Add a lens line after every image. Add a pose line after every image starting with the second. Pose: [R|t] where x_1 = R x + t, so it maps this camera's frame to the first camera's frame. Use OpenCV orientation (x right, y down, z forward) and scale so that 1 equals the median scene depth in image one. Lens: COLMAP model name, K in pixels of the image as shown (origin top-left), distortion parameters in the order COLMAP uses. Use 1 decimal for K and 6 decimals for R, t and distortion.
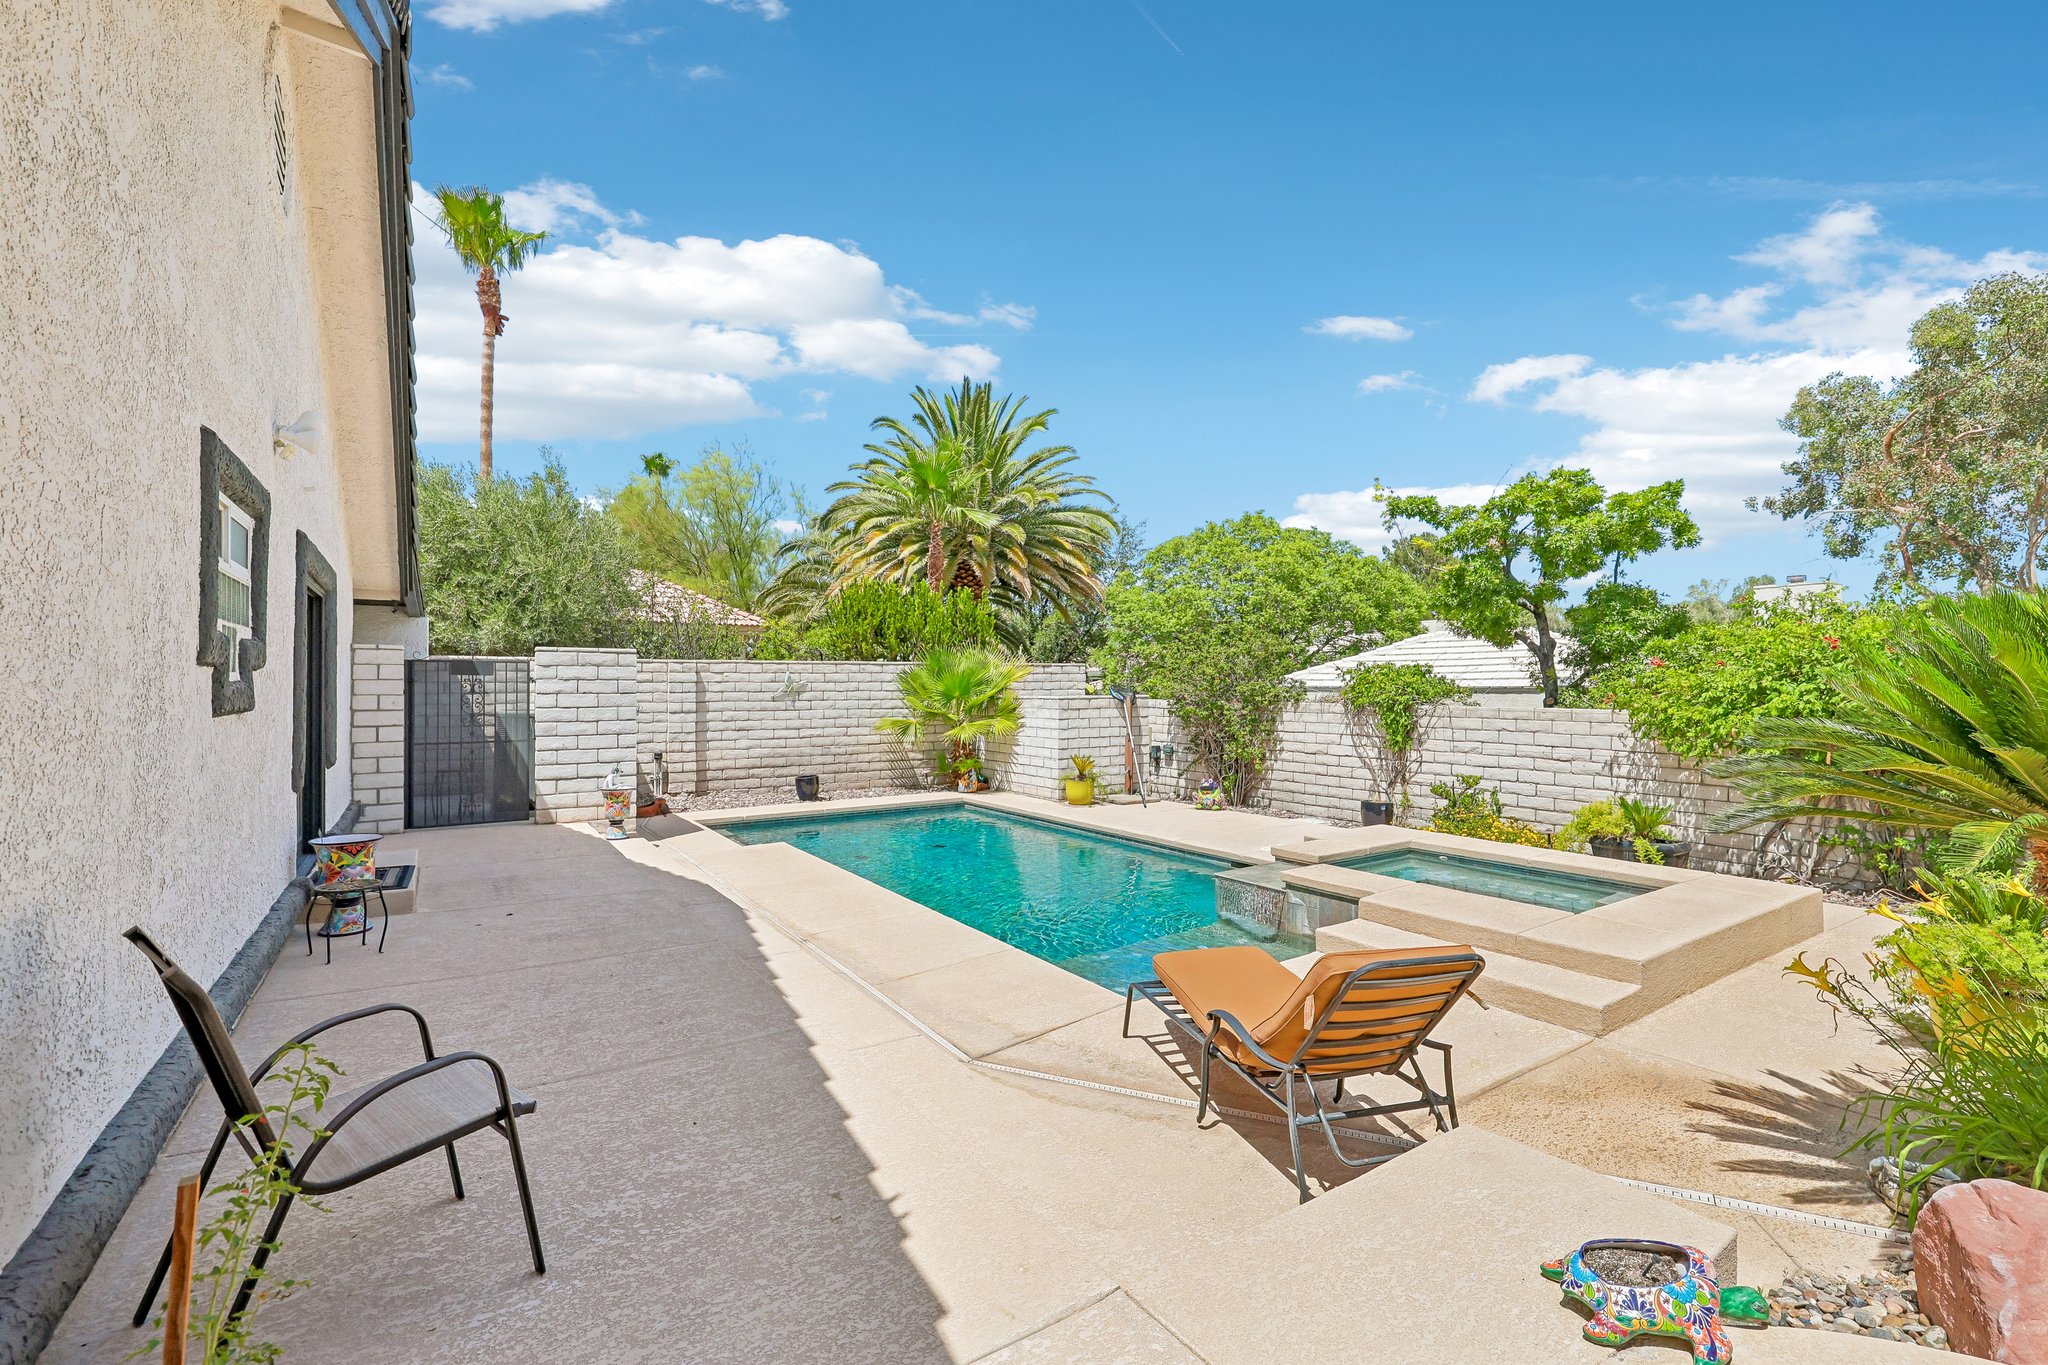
lens RADIAL K [[871.8, 0, 1024.0], [0, 871.8, 682.5], [0, 0, 1]] dist [0.000874, 0.000230]
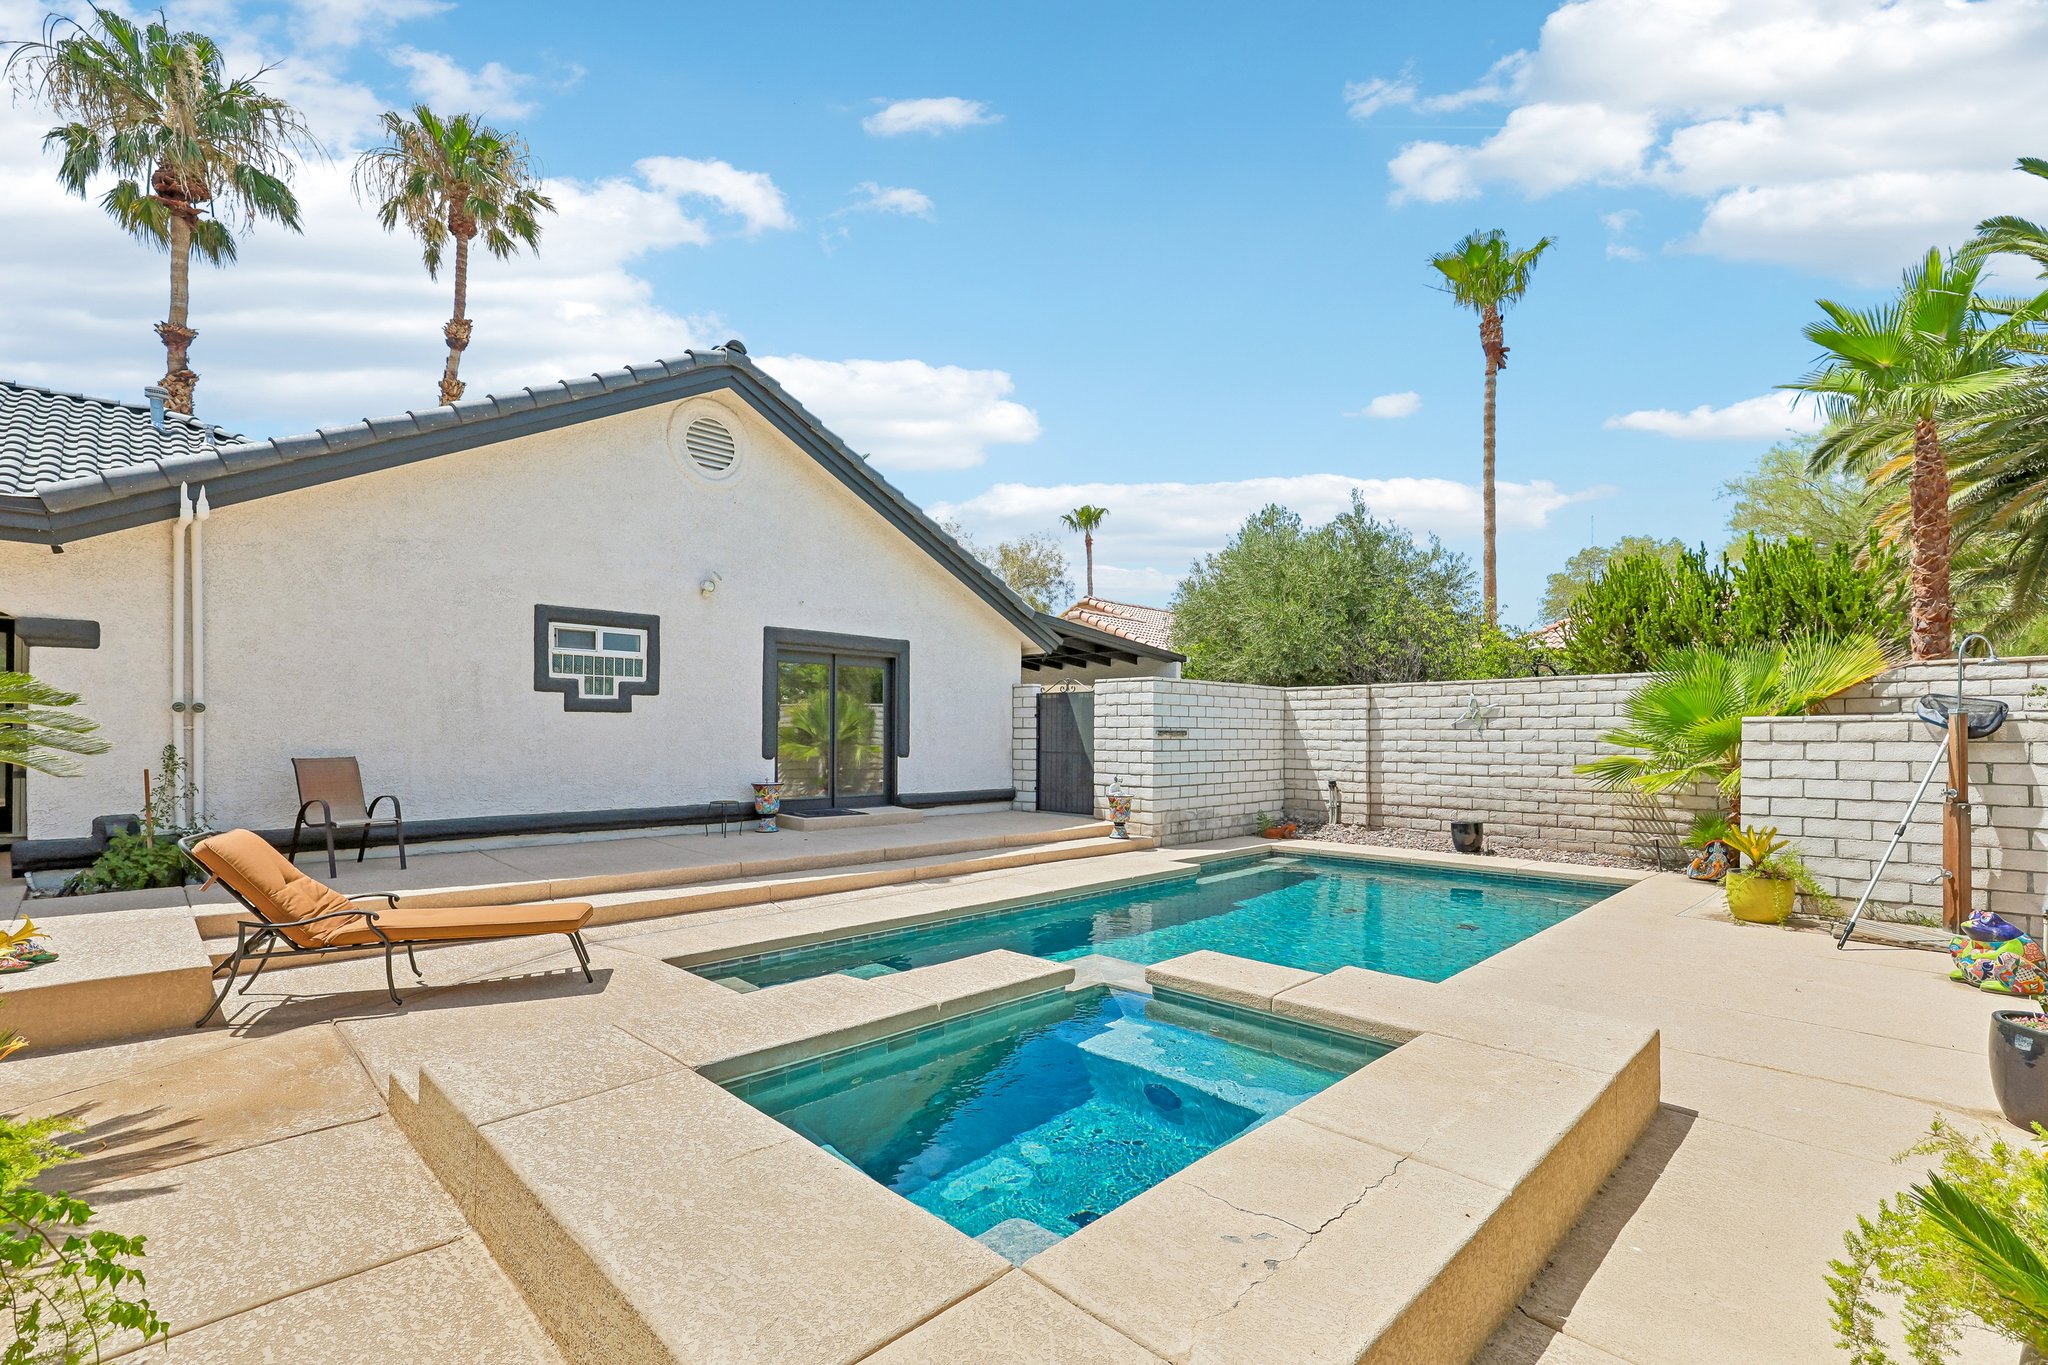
lens RADIAL K [[896.5, 0, 1025.1], [0, 896.5, 744.3], [0, 0, 1]] dist [-0.001427, -0.000626]
pose [[0.199668, 0.013004, -0.979777, 0.481124], [0.000118, 0.999912, 0.013295, 0.024627], [0.979864, -0.002770, 0.199649, 0.436922]]
